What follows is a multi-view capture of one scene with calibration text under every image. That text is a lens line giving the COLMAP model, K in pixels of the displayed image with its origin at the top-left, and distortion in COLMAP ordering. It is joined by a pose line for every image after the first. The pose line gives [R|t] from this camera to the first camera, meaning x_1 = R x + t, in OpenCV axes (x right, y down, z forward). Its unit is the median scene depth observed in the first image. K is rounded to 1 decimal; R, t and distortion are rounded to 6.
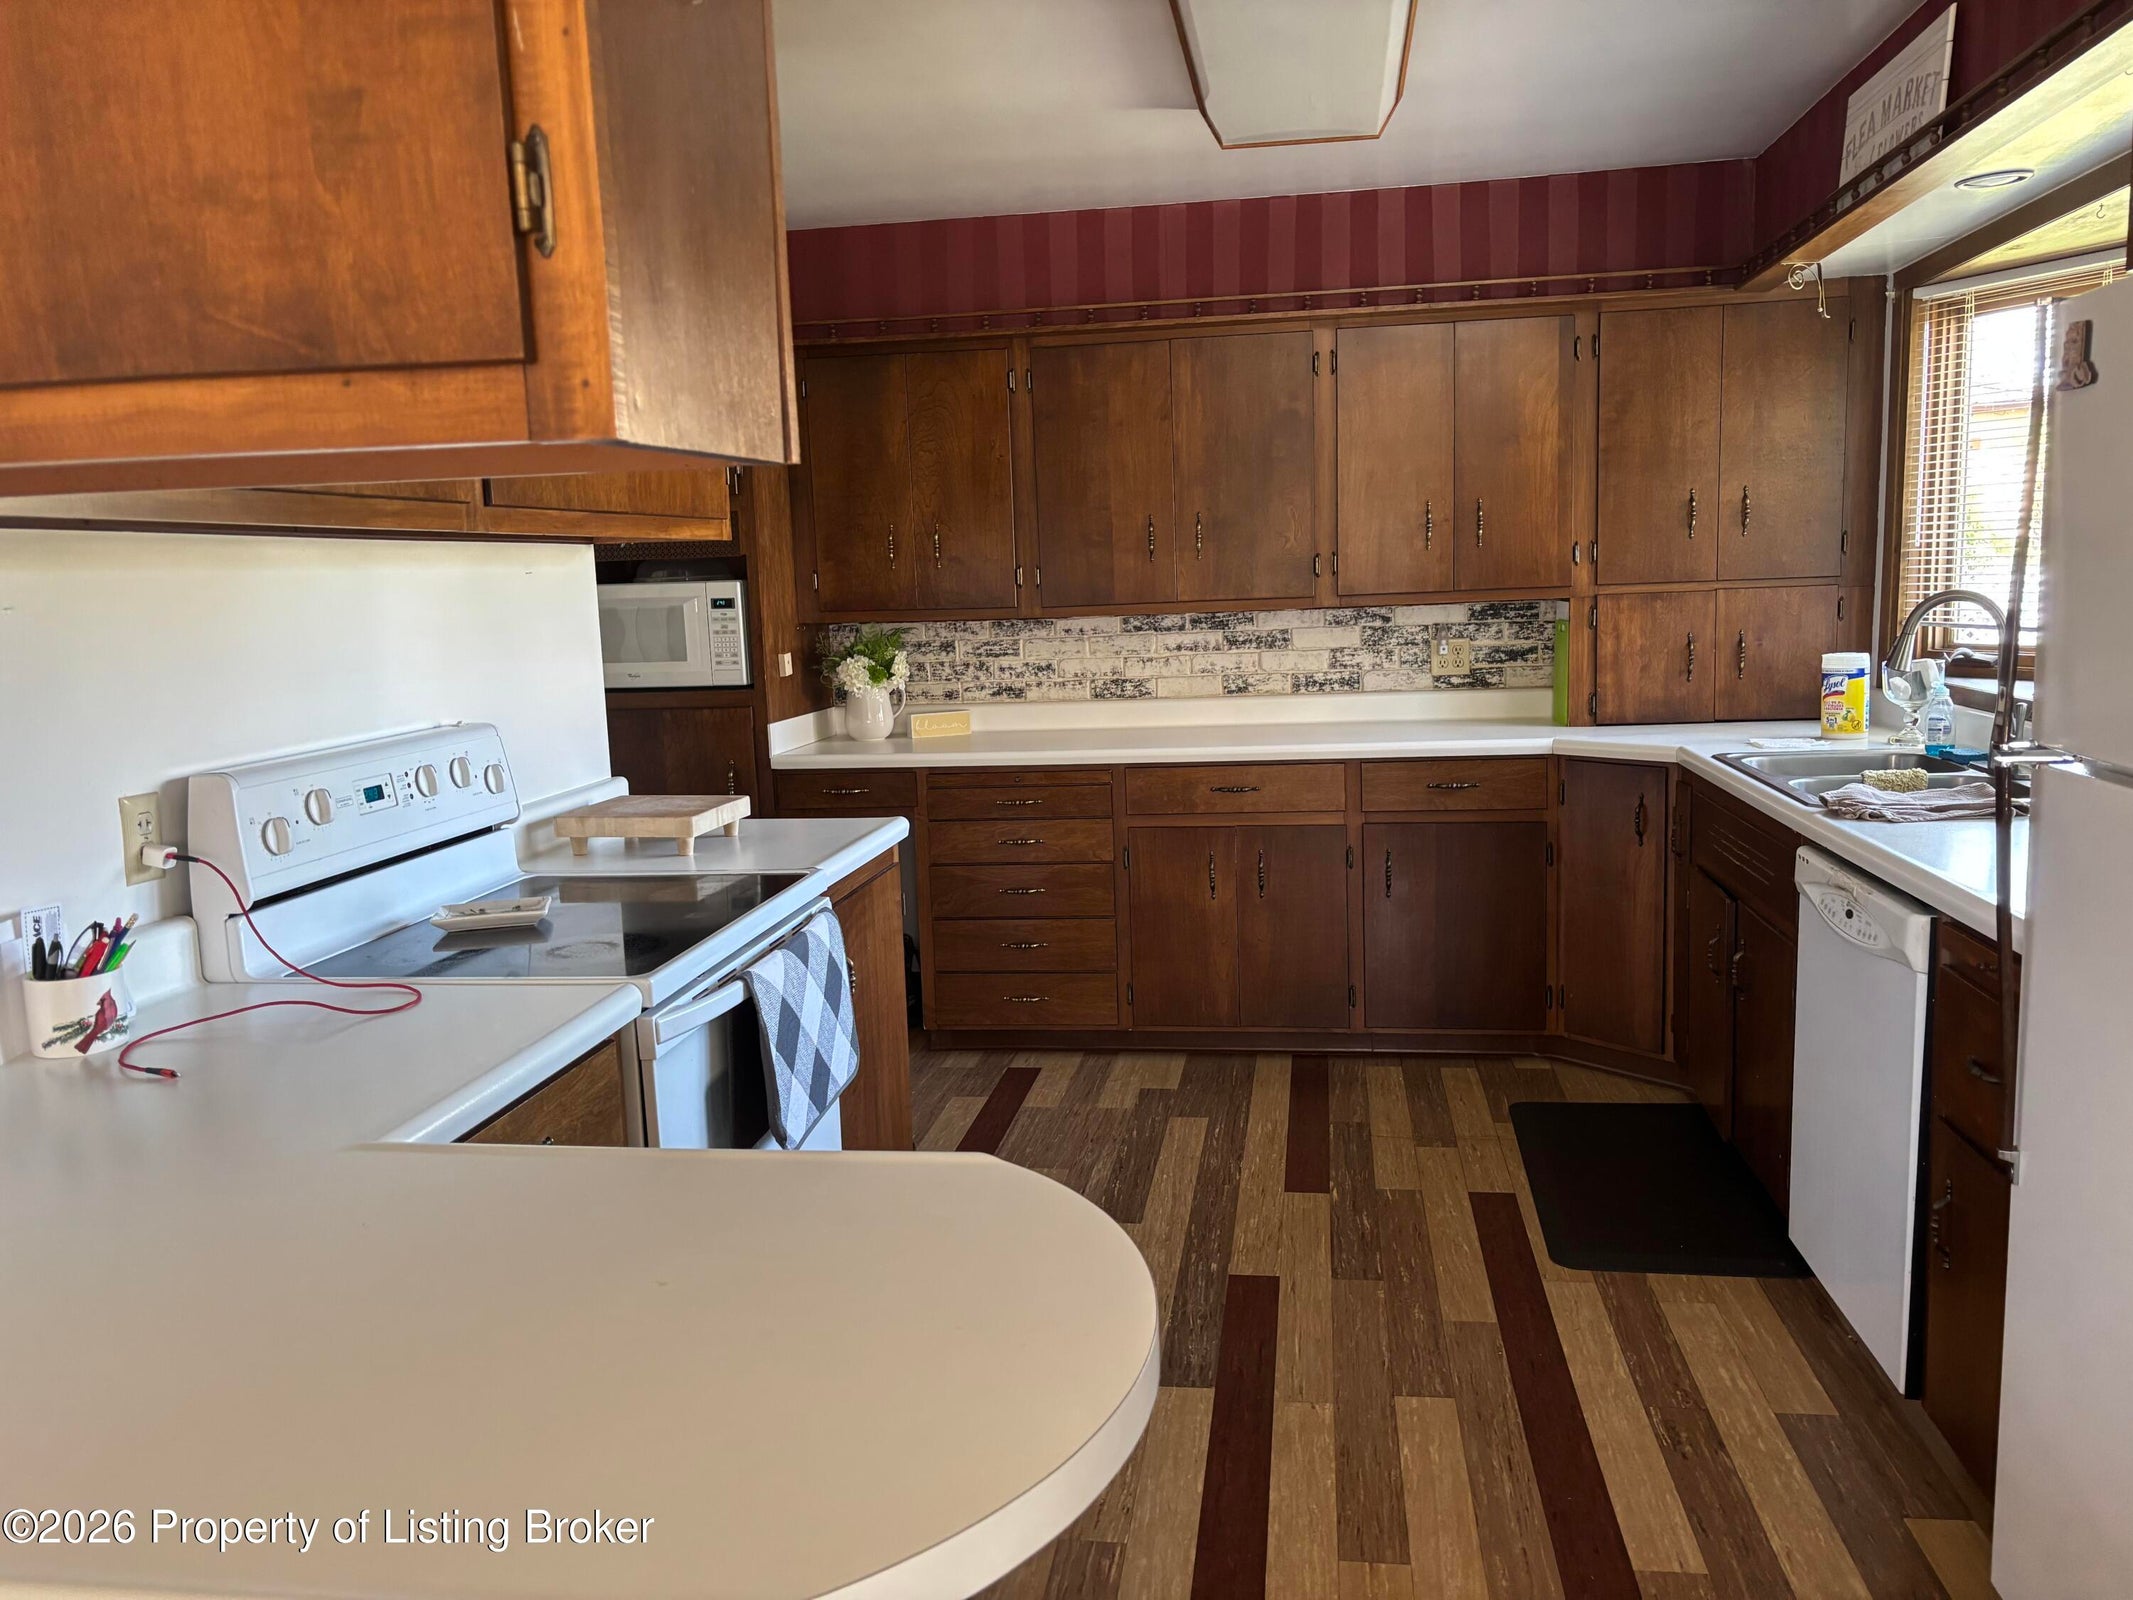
lens RADIAL K [[1635.6, 0, 1066.5], [0, 1635.6, 800.0], [0, 0, 1]] dist [0.055939, -0.064413]
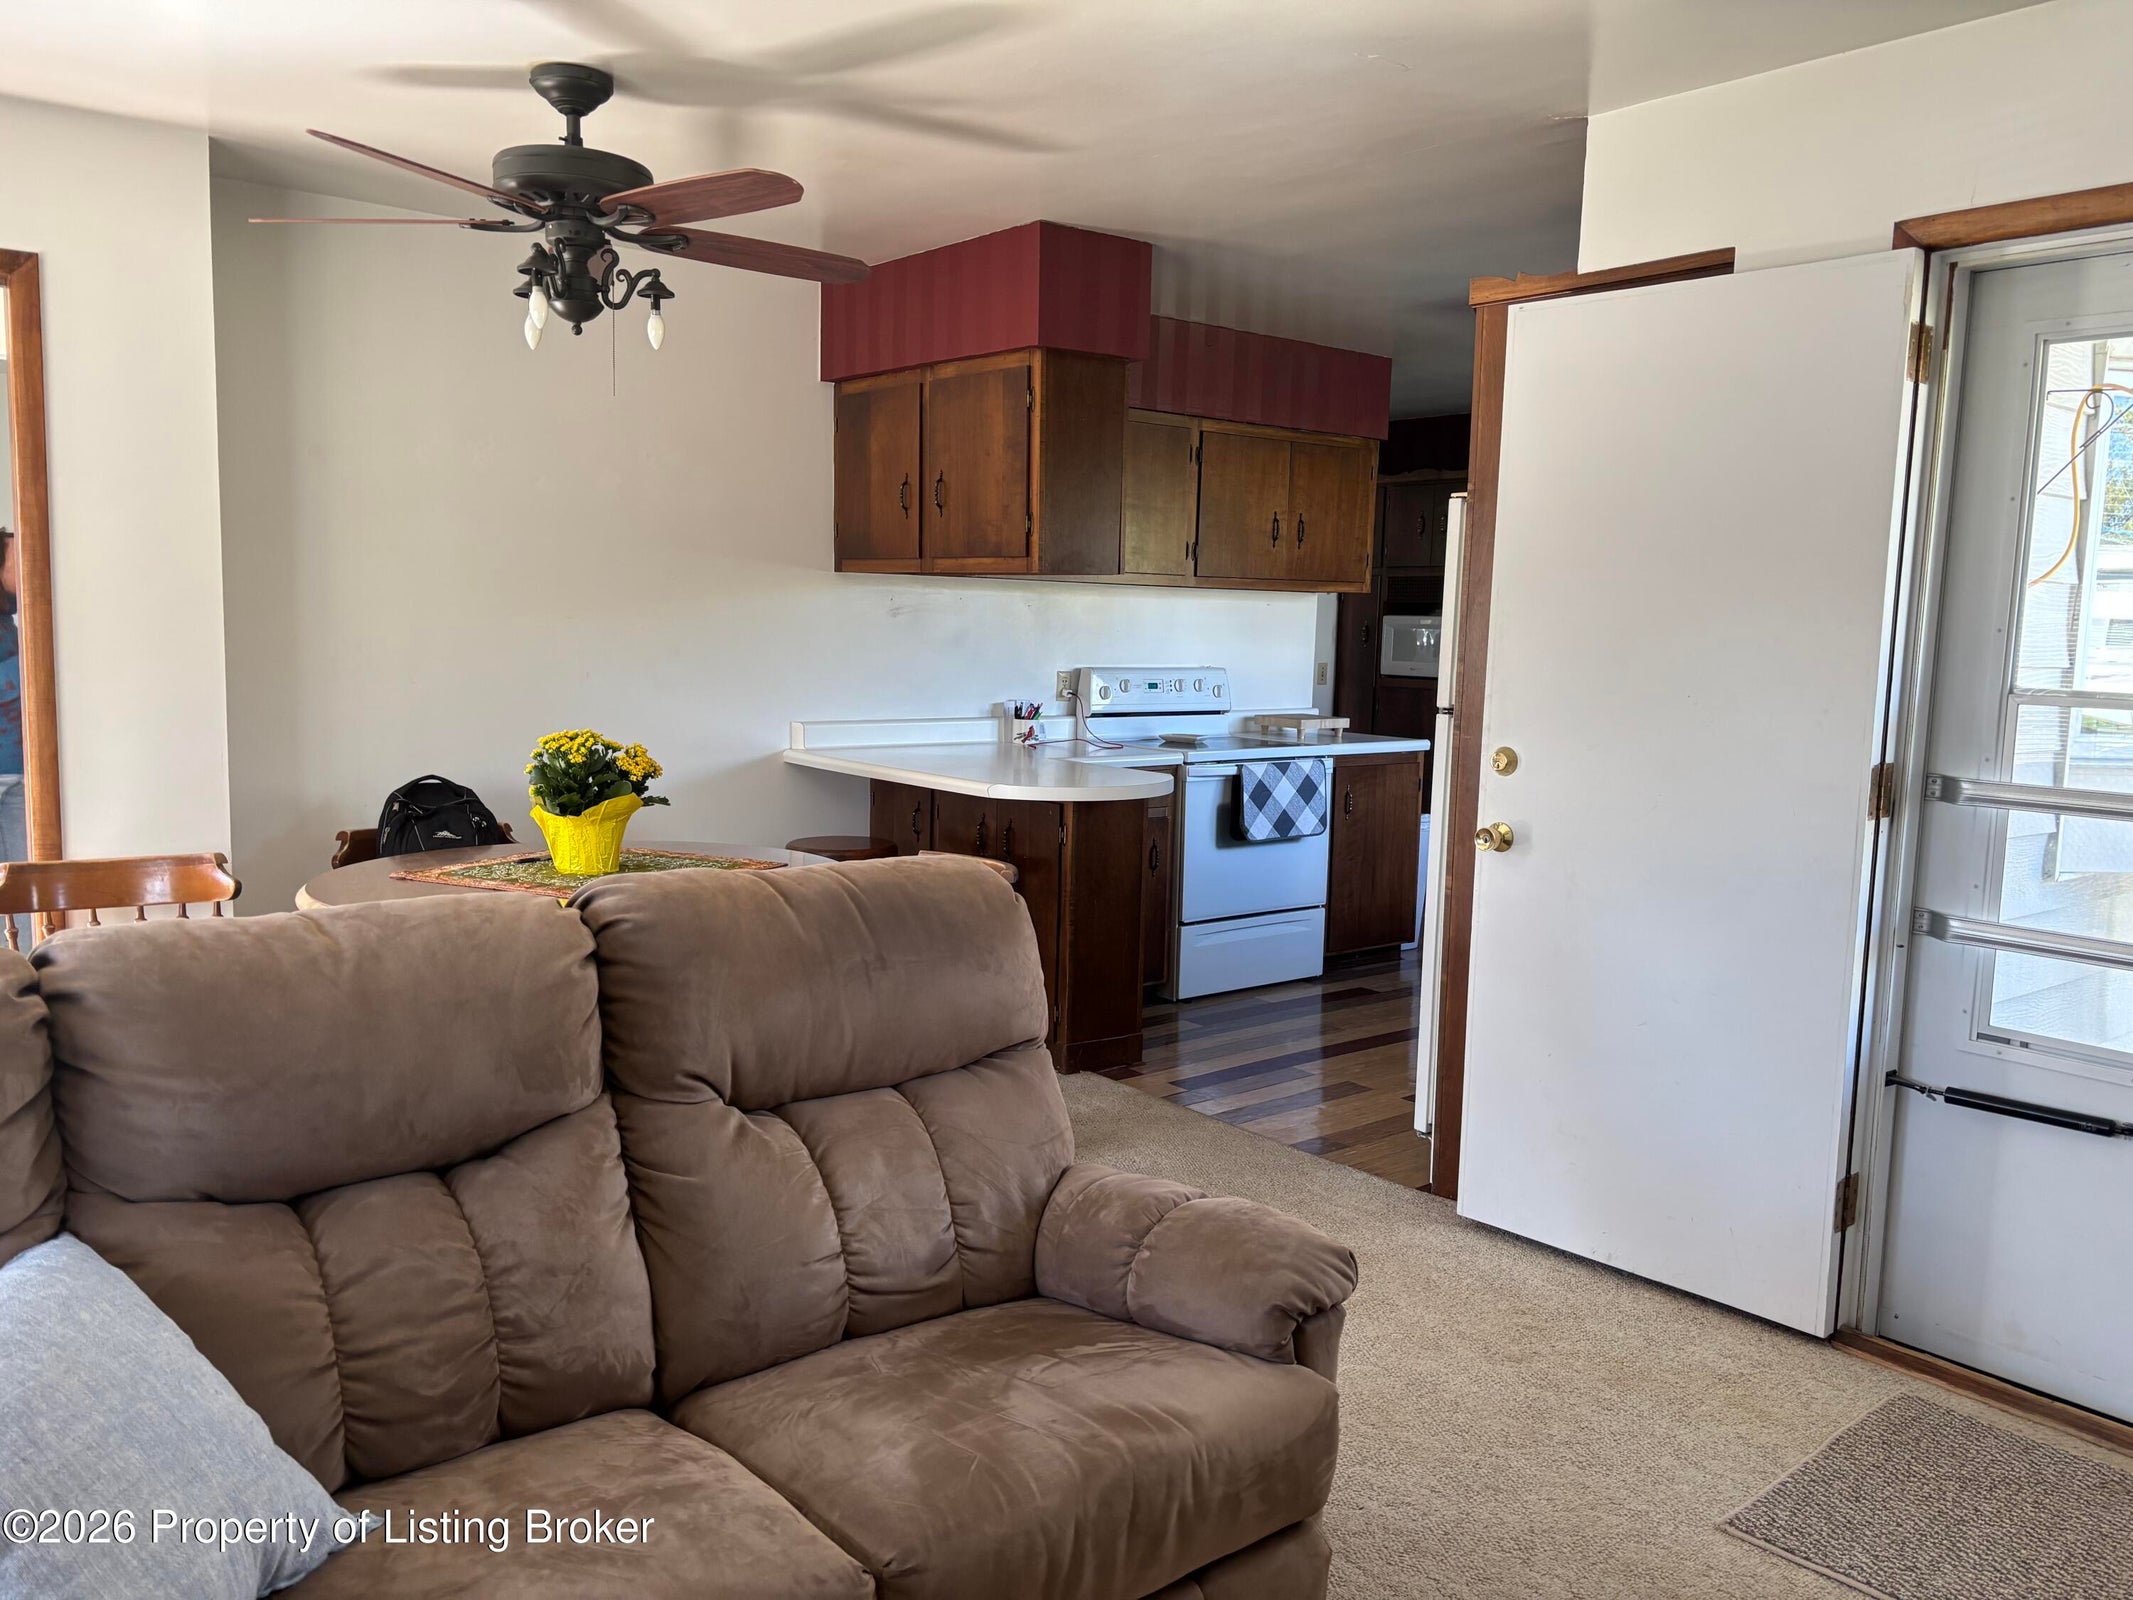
lens RADIAL K [[1635.6, 0, 1066.5], [0, 1635.6, 800.0], [0, 0, 1]] dist [0.055939, -0.064413]
pose [[0.741410, 0.122654, -0.659748, 1.389369], [-0.143347, 0.989409, 0.022852, 0.155557], [0.655563, 0.077630, 0.751139, -1.168184]]
